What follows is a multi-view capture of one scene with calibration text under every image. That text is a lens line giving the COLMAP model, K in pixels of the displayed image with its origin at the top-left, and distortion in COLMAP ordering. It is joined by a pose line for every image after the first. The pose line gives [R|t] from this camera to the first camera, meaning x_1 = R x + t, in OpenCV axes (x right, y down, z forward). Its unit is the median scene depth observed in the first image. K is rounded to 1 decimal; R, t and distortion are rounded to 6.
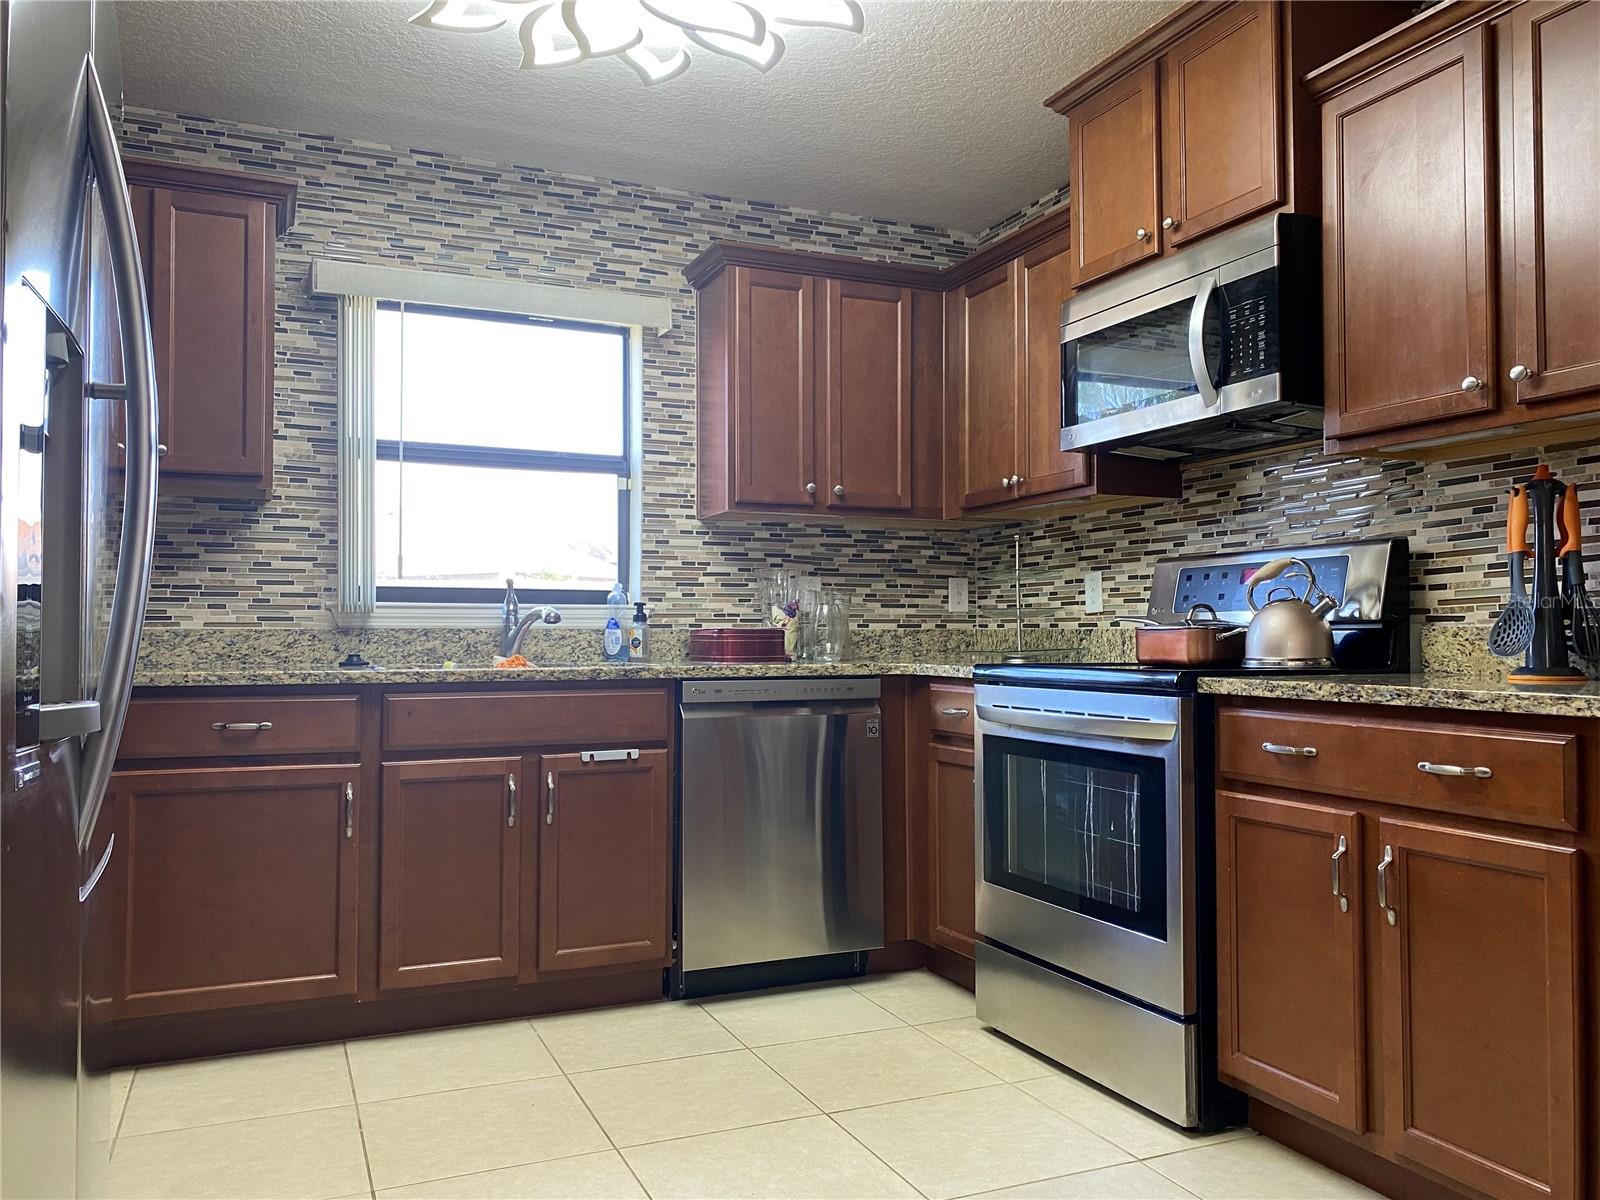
lens RADIAL K [[1219.6, 0, 800.0], [0, 1219.6, 600.0], [0, 0, 1]] dist [0.011366, -0.004350]
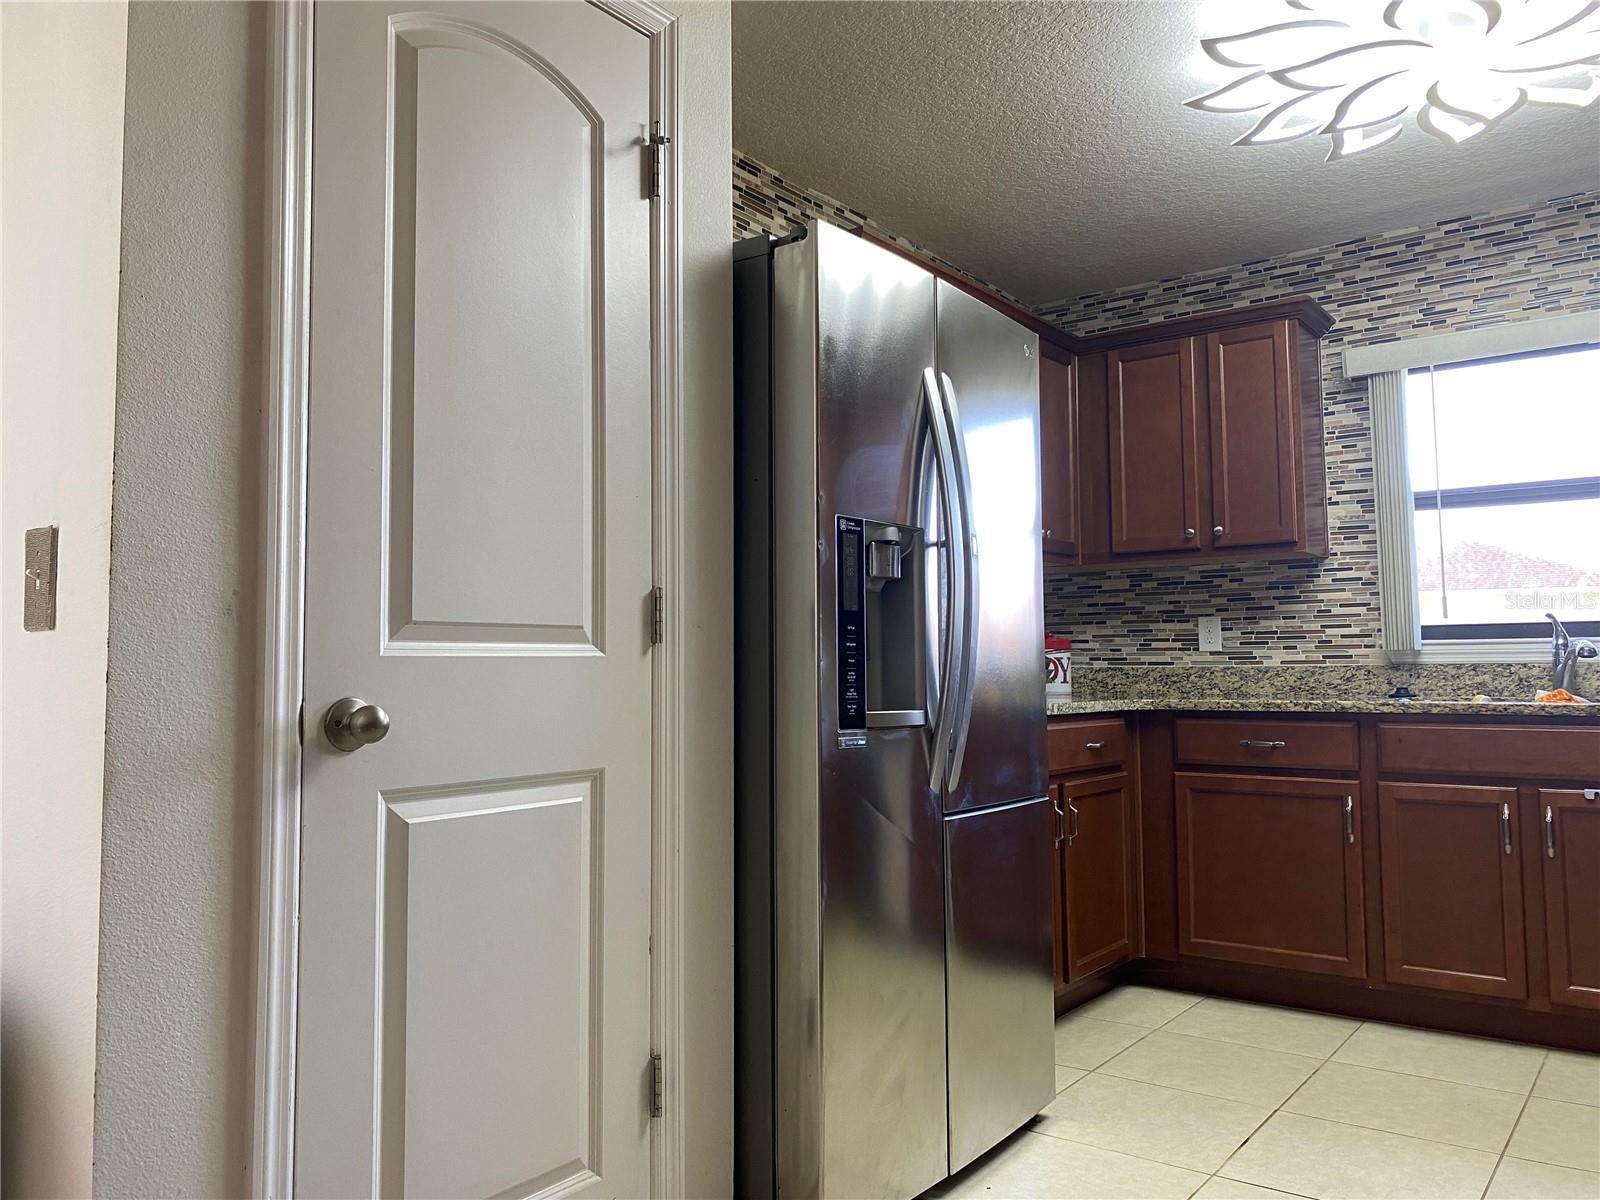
lens RADIAL K [[1219.6, 0, 800.0], [0, 1219.6, 600.0], [0, 0, 1]] dist [0.011366, -0.004350]
pose [[0.499243, -0.055647, -0.864673, 0.335903], [0.034160, 0.998424, -0.044531, -0.004629], [0.865788, -0.007306, 0.500357, -0.040604]]
